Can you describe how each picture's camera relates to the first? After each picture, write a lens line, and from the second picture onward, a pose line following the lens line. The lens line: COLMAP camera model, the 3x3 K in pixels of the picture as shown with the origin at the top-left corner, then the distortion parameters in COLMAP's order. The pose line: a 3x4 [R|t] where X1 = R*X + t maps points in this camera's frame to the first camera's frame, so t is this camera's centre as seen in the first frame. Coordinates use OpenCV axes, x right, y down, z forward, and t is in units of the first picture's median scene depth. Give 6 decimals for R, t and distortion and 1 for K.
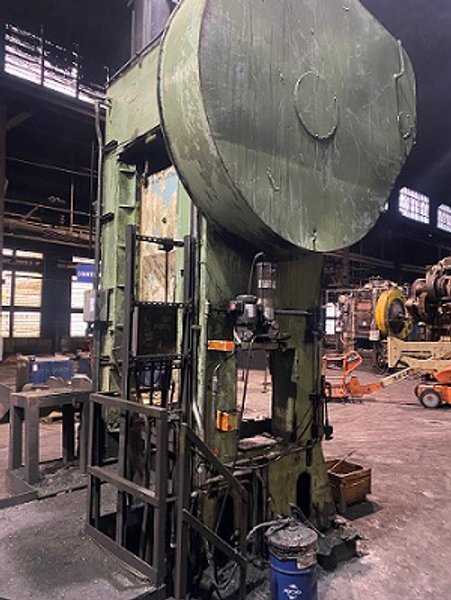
lens RADIAL K [[454.5, 0, 225.5], [0, 454.5, 300.0], [0, 0, 1]] dist [-0.011387, -0.001784]
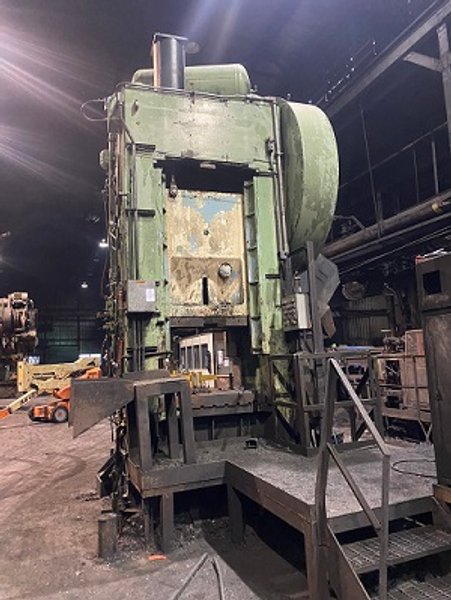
lens RADIAL K [[454.5, 0, 225.5], [0, 454.5, 300.0], [0, 0, 1]] dist [-0.011387, -0.001784]
pose [[0.370662, 0.090519, 0.924346, -1.296832], [0.004308, 0.995061, -0.099171, 0.136189], [-0.928758, 0.040741, 0.368441, 0.525516]]
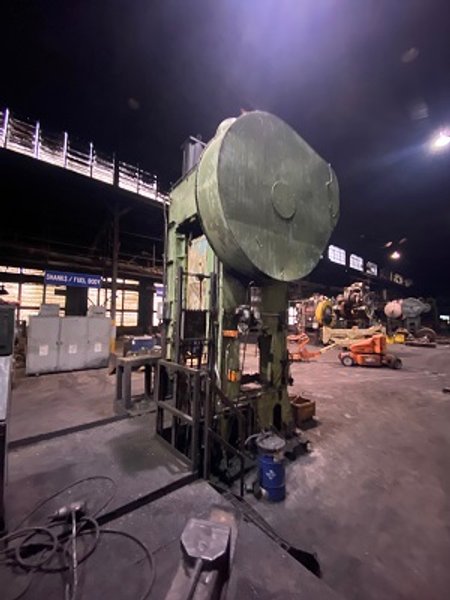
lens RADIAL K [[241.1, 0, 226.9], [0, 241.1, 301.8], [0, 0, 1]] dist [0.000812, -0.000025]
pose [[0.999410, -0.001094, -0.034329, 0.006757], [0.000513, 0.999856, -0.016933, -0.006445], [0.034343, 0.016905, 0.999267, 0.034306]]
